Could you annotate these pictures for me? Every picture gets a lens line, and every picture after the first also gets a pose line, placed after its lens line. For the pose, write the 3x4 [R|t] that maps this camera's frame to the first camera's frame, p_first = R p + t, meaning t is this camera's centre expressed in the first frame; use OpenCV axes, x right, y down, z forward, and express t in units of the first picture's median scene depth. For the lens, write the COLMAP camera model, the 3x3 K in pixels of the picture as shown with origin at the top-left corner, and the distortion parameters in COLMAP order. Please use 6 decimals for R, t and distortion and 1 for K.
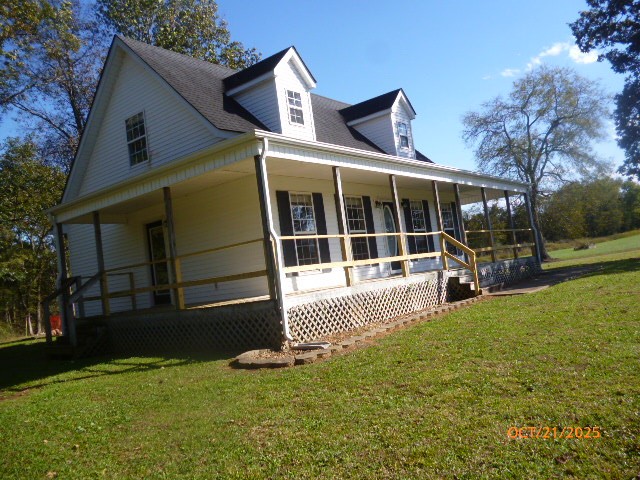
lens RADIAL K [[550.5, 0, 320.0], [0, 550.5, 240.0], [0, 0, 1]] dist [-0.080813, 0.219065]
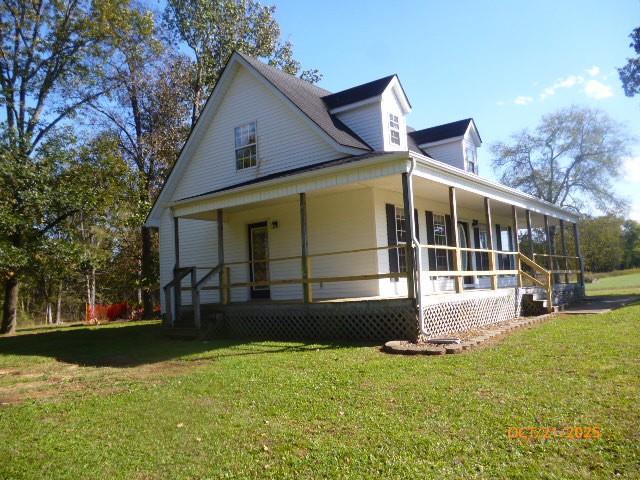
lens RADIAL K [[550.5, 0, 320.0], [0, 550.5, 240.0], [0, 0, 1]] dist [-0.080813, 0.219065]
pose [[0.996802, 0.079332, 0.009615, -0.183455], [-0.079057, 0.996525, -0.026243, 0.019713], [-0.011663, 0.025399, 0.999609, -0.093446]]
